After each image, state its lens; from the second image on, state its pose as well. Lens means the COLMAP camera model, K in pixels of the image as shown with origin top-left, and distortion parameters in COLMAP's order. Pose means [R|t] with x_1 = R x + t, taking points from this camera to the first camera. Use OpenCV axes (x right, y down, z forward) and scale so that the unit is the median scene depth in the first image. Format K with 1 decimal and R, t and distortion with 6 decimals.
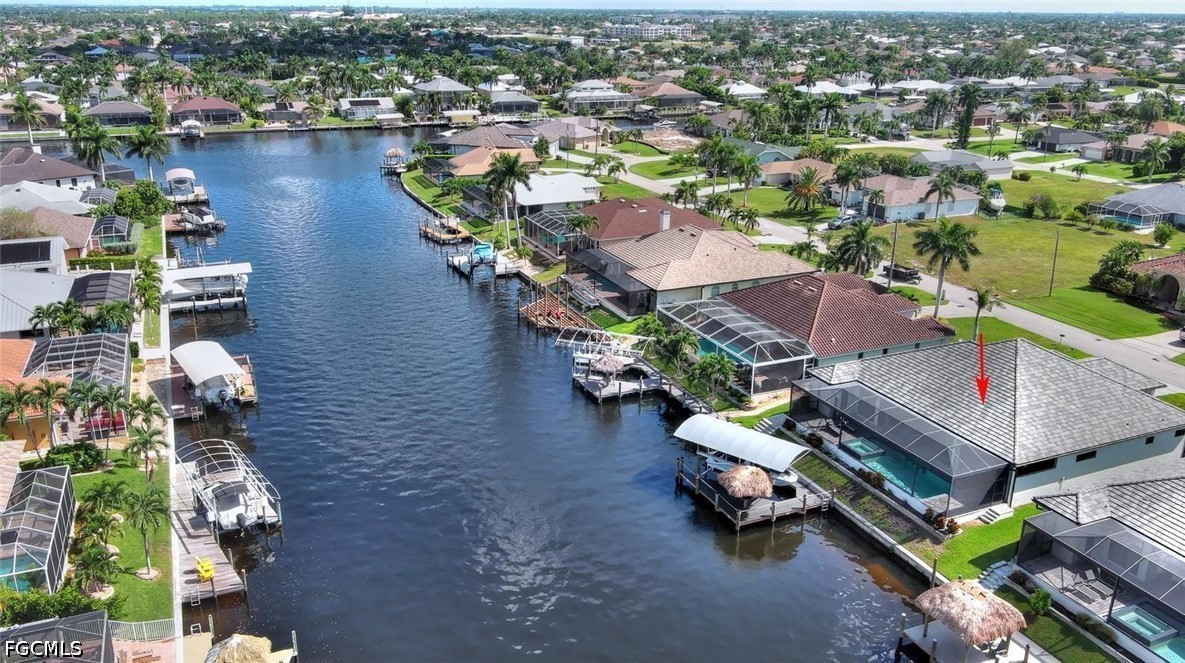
lens RADIAL K [[925.4, 0, 587.7], [0, 925.4, 326.8], [0, 0, 1]] dist [0.025118, -0.044860]
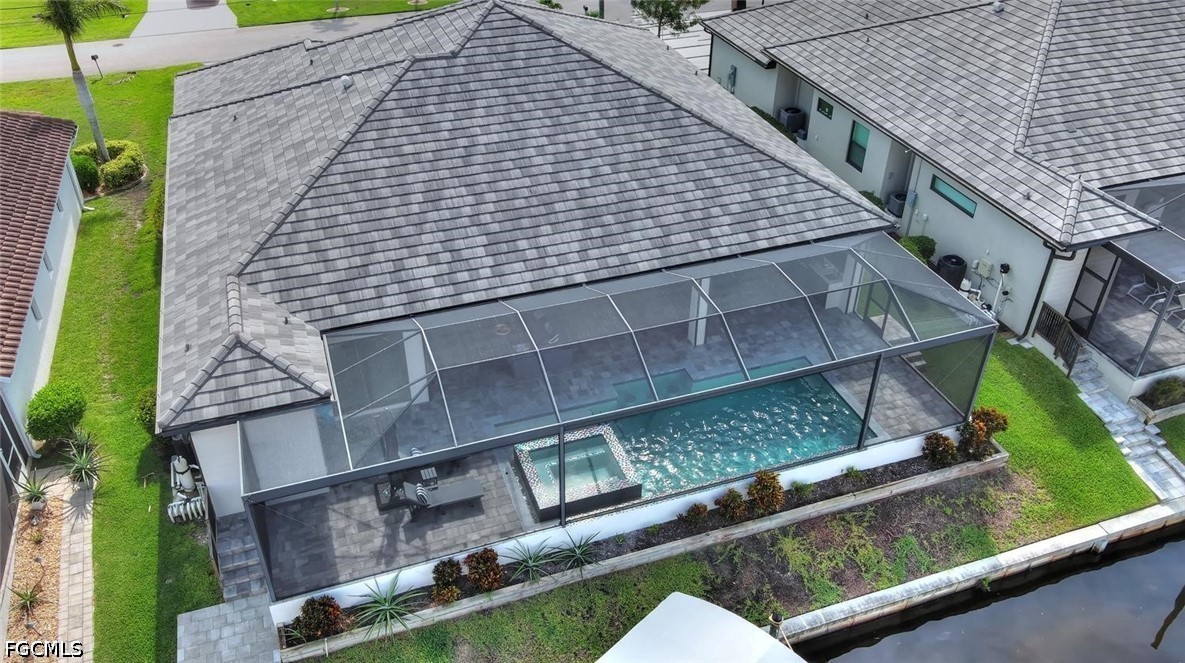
lens RADIAL K [[925.4, 0, 587.7], [0, 925.4, 326.8], [0, 0, 1]] dist [0.025118, -0.044860]
pose [[0.074568, -0.574493, 0.815106, 0.042818], [0.318862, 0.788206, 0.526364, -0.046376], [-0.944863, 0.220656, 0.241959, 0.581105]]
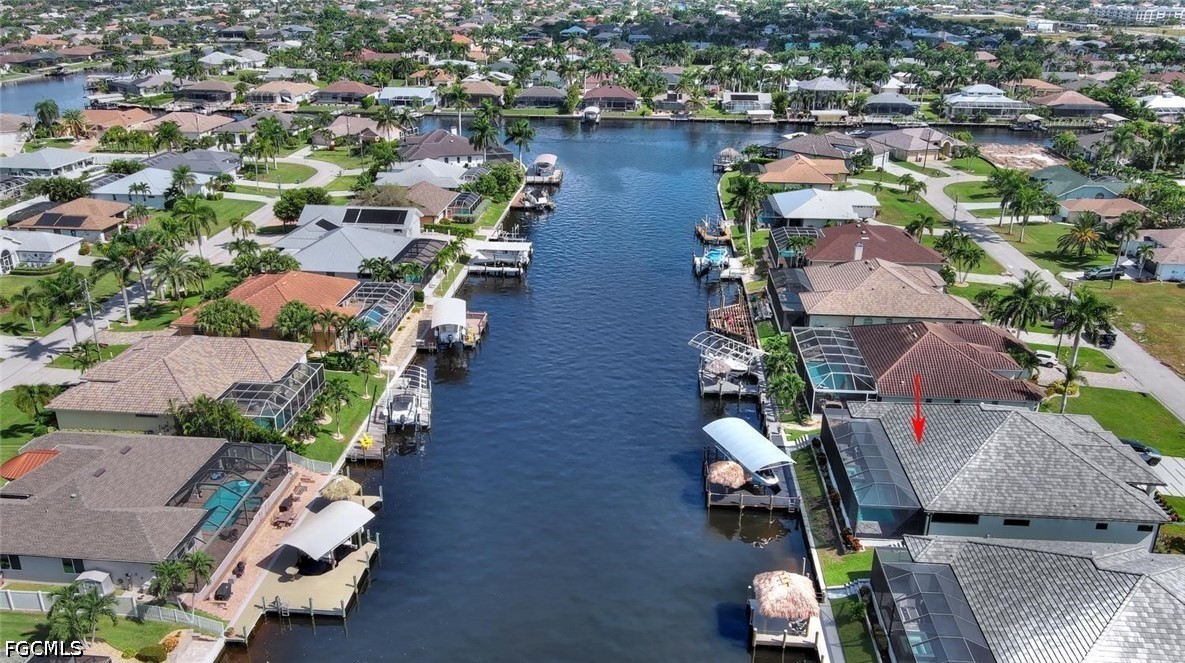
lens RADIAL K [[925.4, 0, 587.7], [0, 925.4, 326.8], [0, 0, 1]] dist [0.025118, -0.044860]
pose [[0.882068, 0.166167, -0.440845, 0.315508], [-0.152372, 0.986063, 0.066801, -0.053440], [0.445801, 0.008250, 0.895094, -0.141901]]
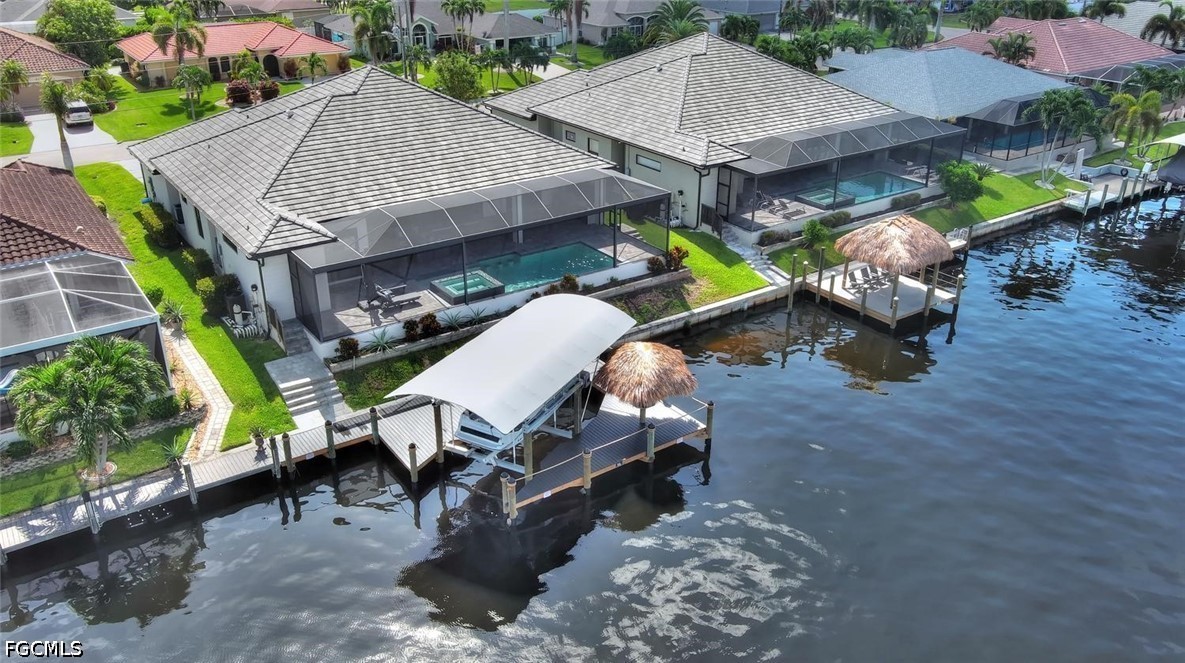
lens RADIAL K [[925.4, 0, 587.7], [0, 925.4, 326.8], [0, 0, 1]] dist [0.025118, -0.044860]
pose [[-0.198636, -0.415737, 0.887528, -0.154660], [0.315682, 0.830172, 0.459522, -0.057115], [-0.927841, 0.371454, -0.033662, 0.613277]]
